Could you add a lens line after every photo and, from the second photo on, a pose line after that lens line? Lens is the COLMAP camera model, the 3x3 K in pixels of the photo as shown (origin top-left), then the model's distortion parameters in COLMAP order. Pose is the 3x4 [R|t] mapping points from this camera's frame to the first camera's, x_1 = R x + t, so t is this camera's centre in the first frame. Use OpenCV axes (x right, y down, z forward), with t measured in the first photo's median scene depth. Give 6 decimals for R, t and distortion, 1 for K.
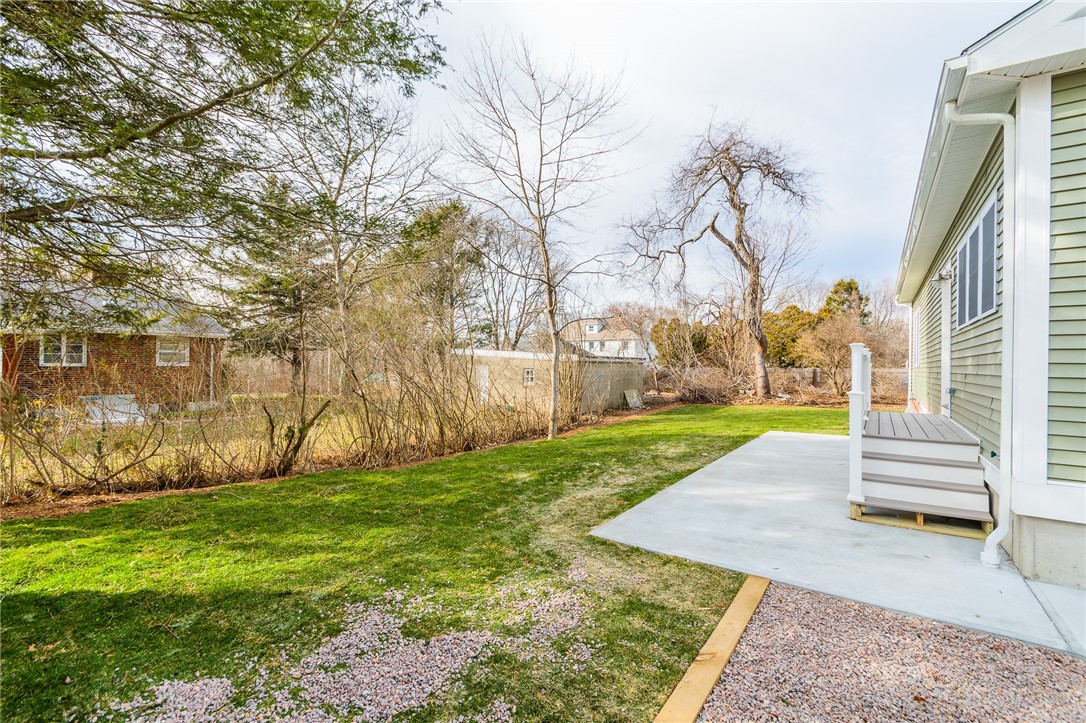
lens RADIAL K [[479.8, 0, 549.0], [0, 479.8, 365.2], [0, 0, 1]] dist [-0.000136, 0.000740]
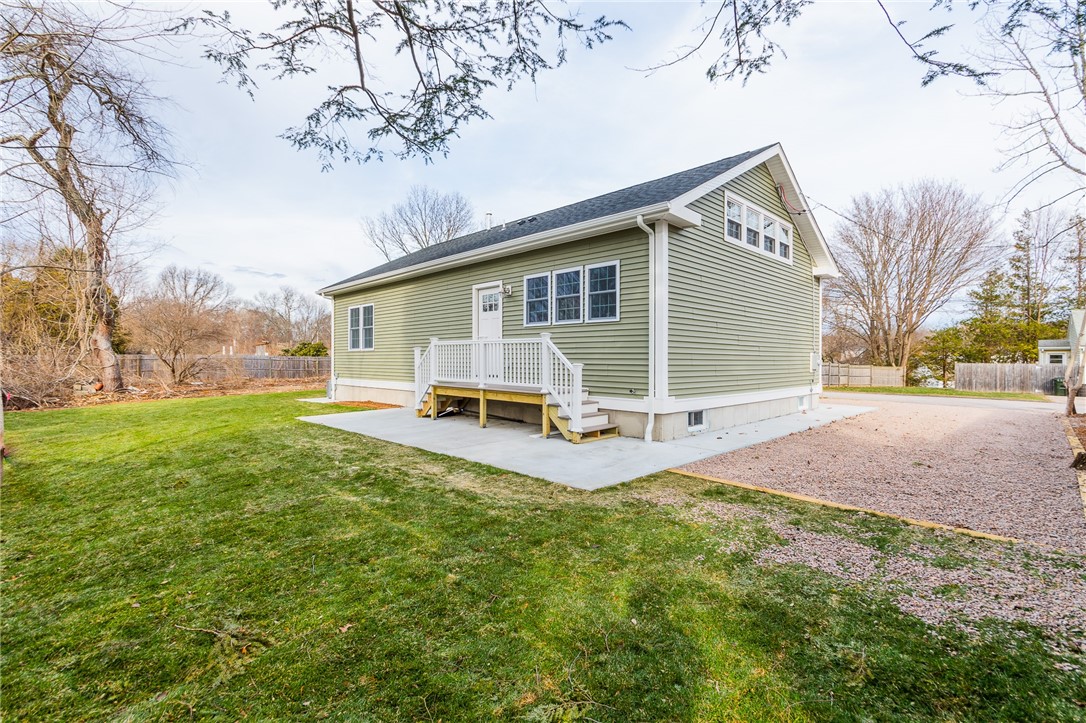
lens RADIAL K [[479.8, 0, 568.2], [0, 479.8, 358.0], [0, 0, 1]] dist [-0.000136, 0.000740]
pose [[0.188833, -0.010170, 0.981956, -0.947509], [0.000014, 0.999946, 0.010354, 0.018747], [-0.982009, -0.001941, 0.188823, 0.743643]]
